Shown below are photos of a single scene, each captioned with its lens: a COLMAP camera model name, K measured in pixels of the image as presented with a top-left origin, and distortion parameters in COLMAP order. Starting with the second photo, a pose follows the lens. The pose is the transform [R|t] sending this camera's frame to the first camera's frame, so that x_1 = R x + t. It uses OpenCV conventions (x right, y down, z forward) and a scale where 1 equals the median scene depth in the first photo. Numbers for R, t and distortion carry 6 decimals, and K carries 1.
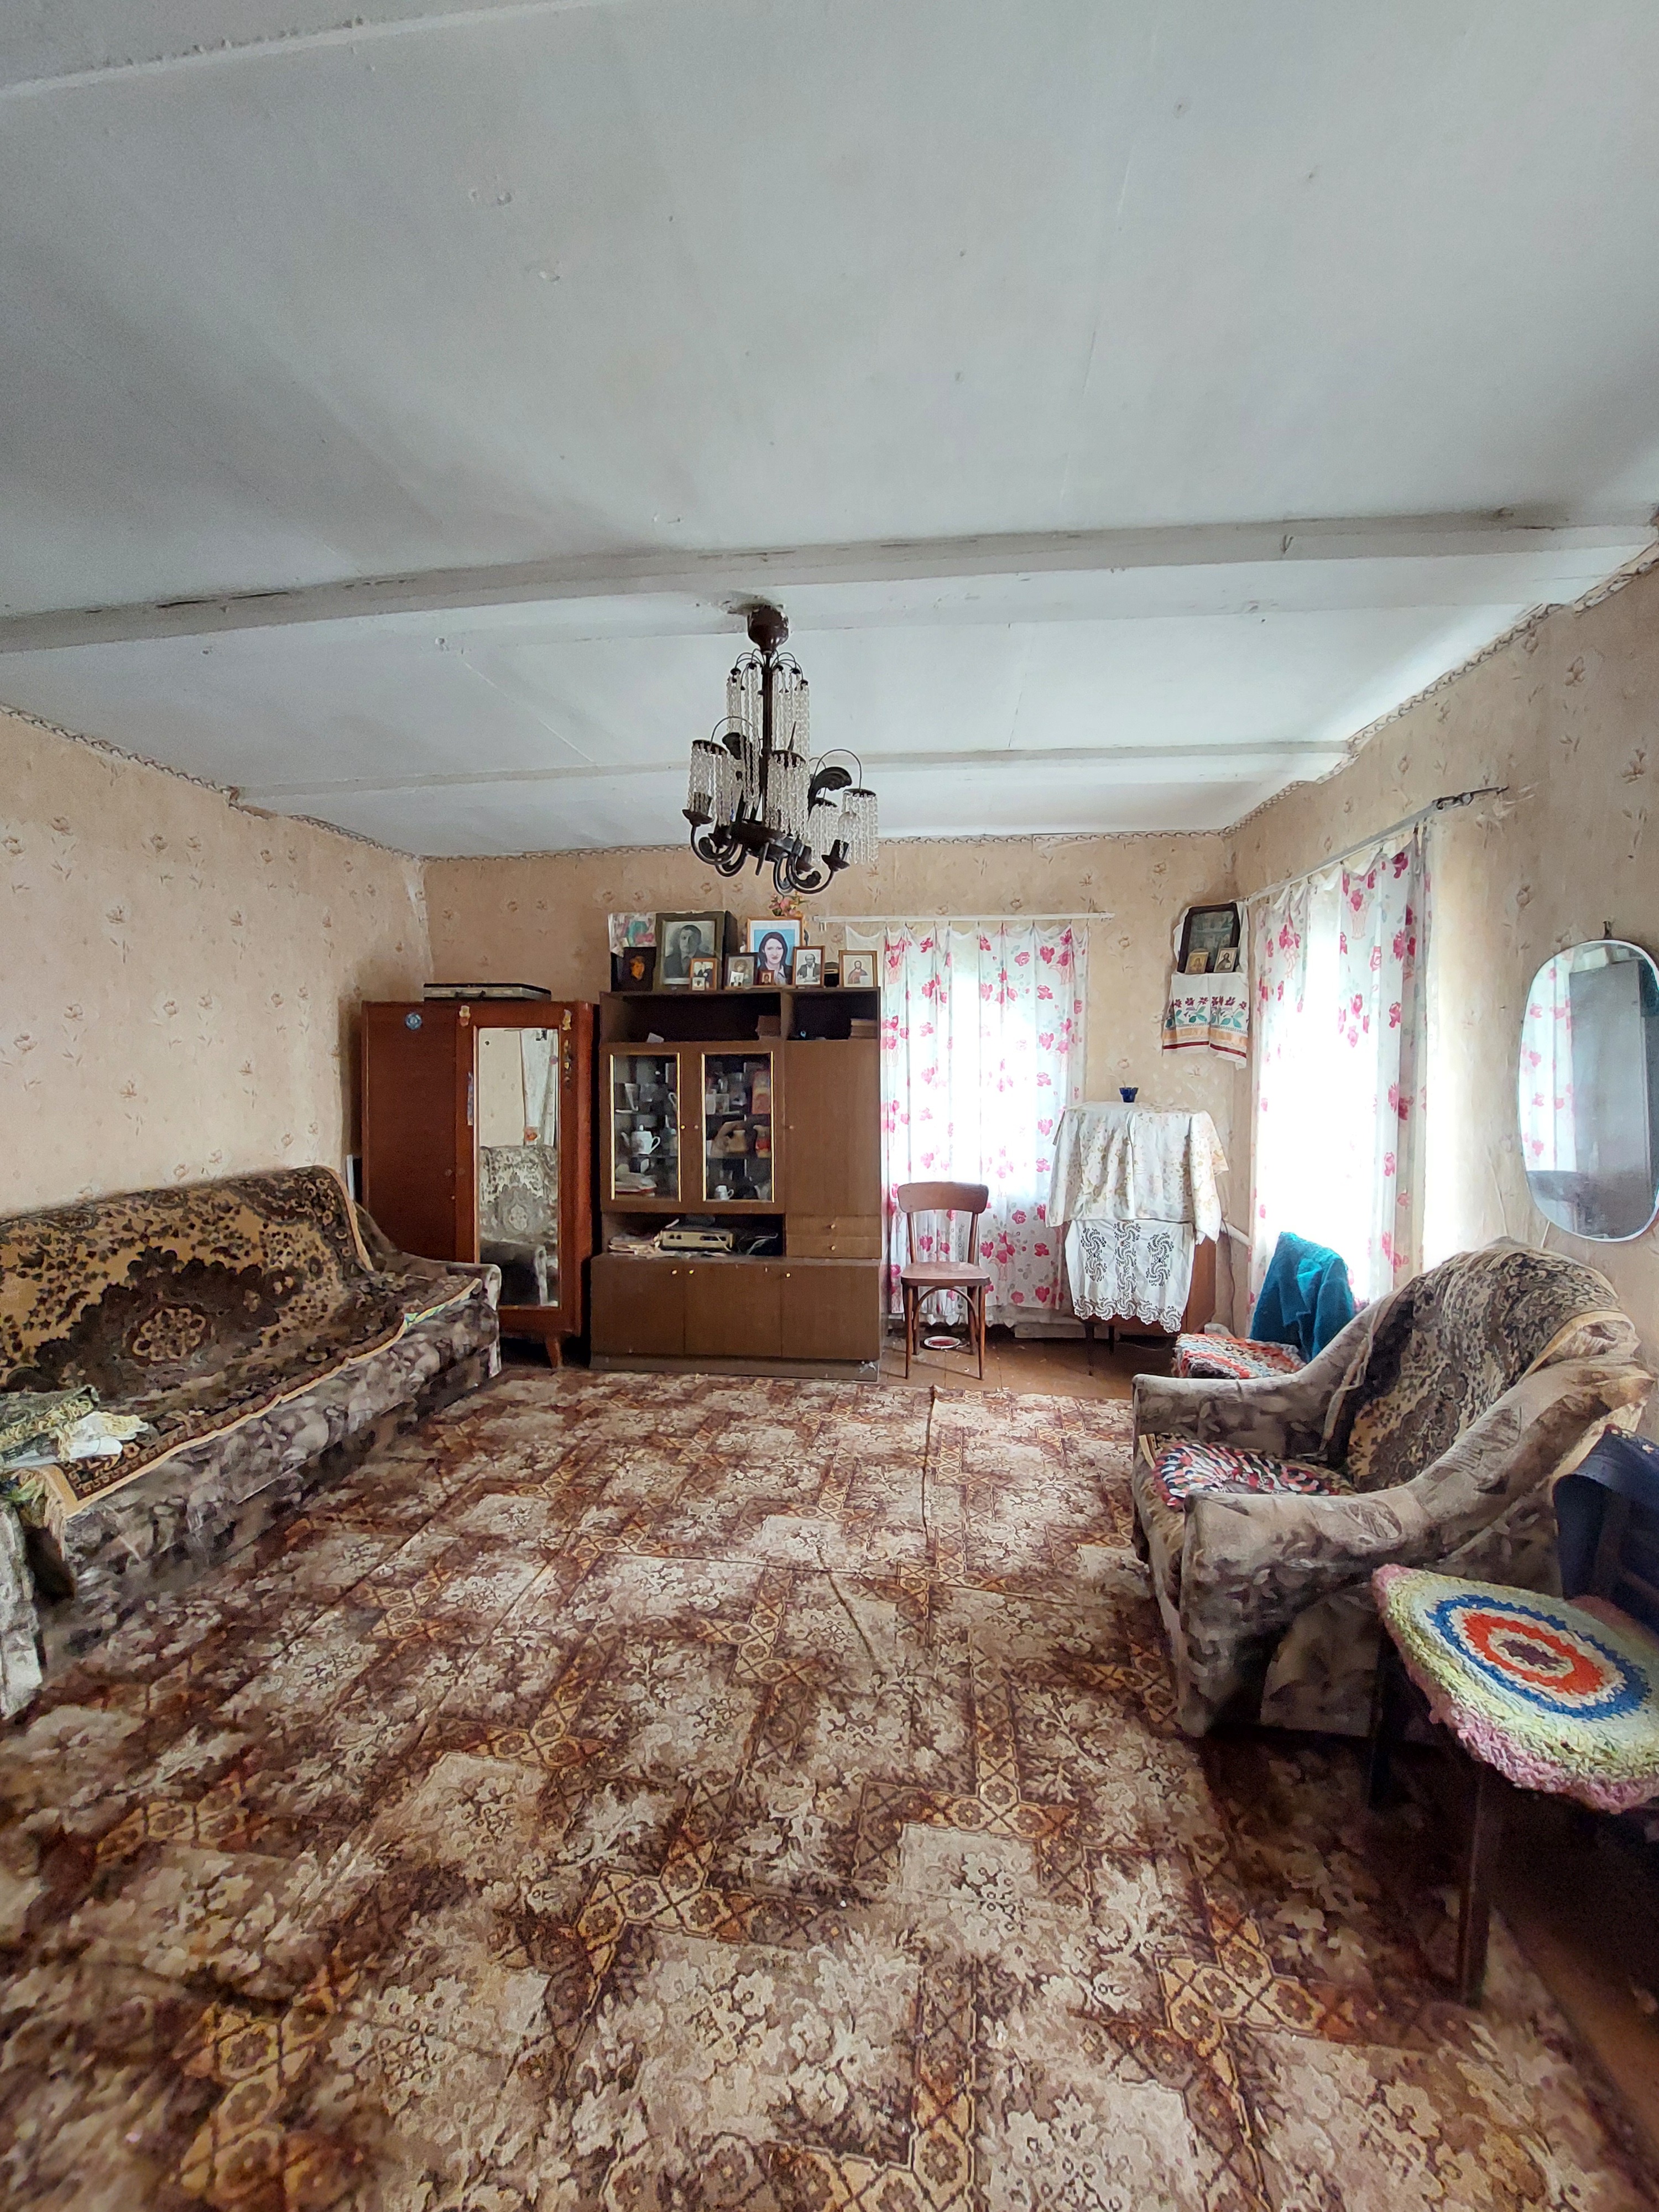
lens RADIAL K [[879.0, 0, 828.5], [0, 879.0, 1103.5], [0, 0, 1]] dist [-0.004275, -0.003076]
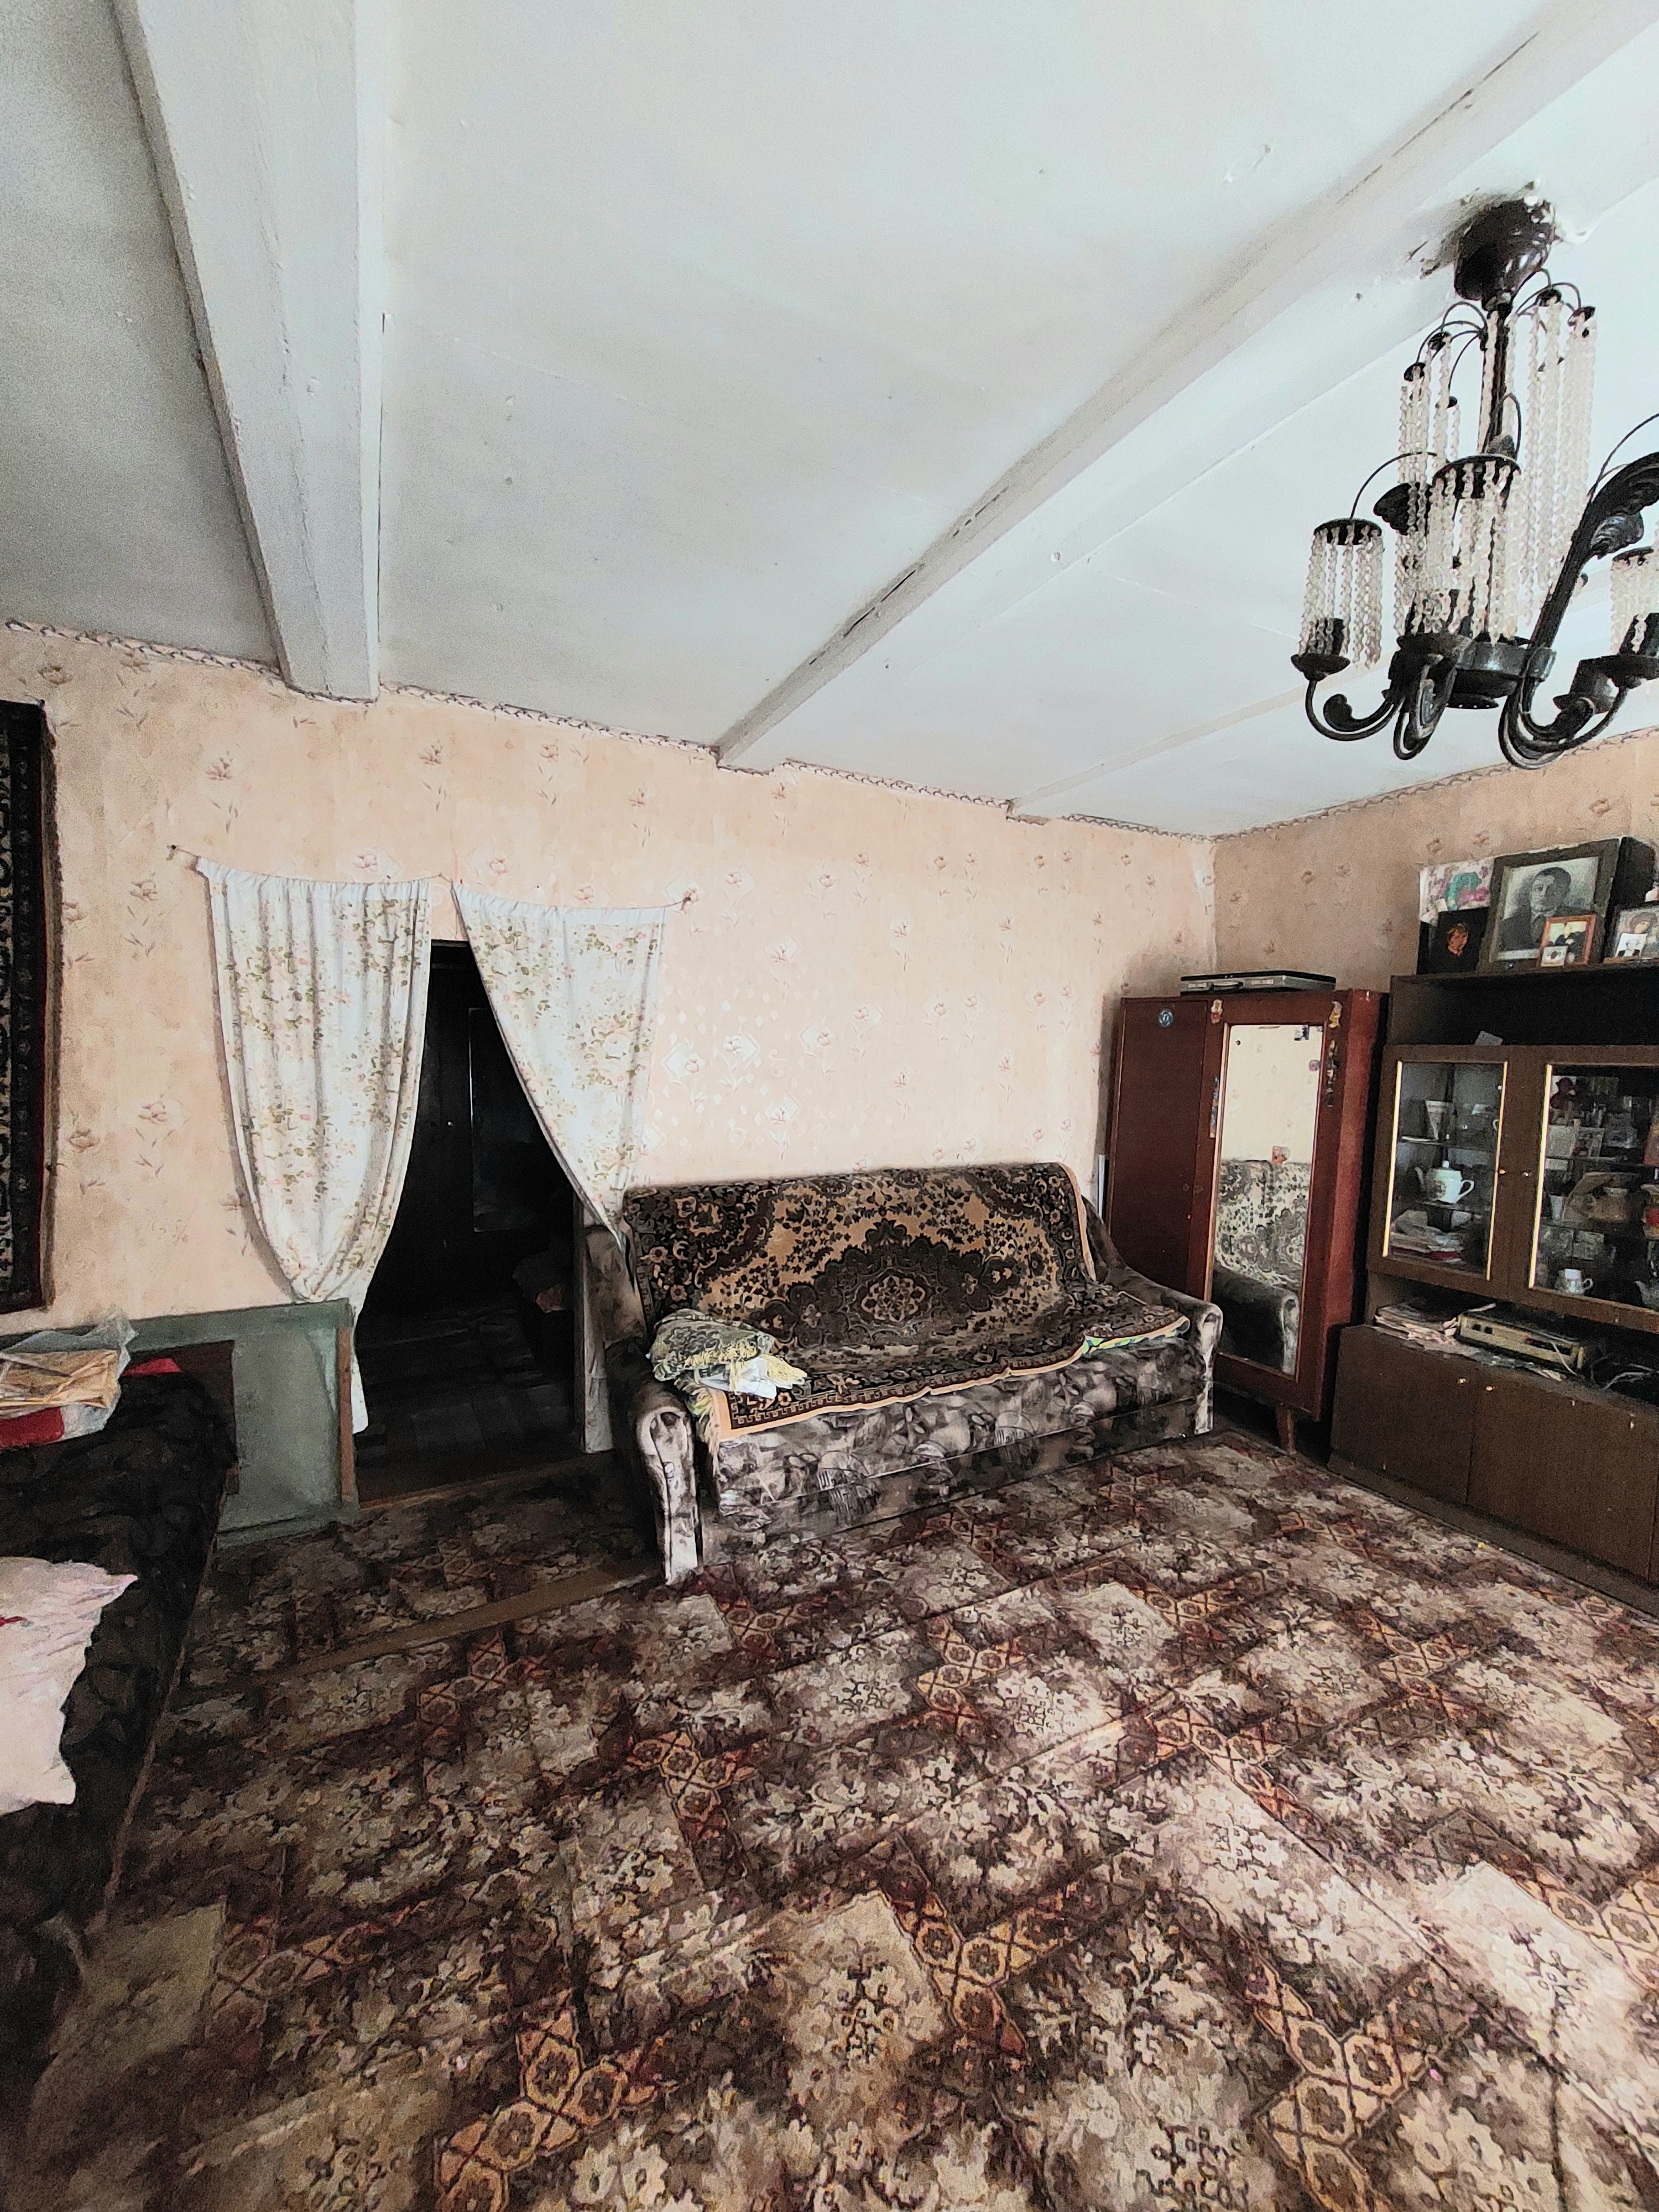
lens RADIAL K [[879.0, 0, 833.0], [0, 879.0, 1104.2], [0, 0, 1]] dist [-0.004275, -0.003076]
pose [[0.589080, 0.067142, -0.805280, 0.099132], [-0.063795, 0.997296, 0.036484, -0.023407], [0.805552, 0.029881, 0.591771, 0.271324]]
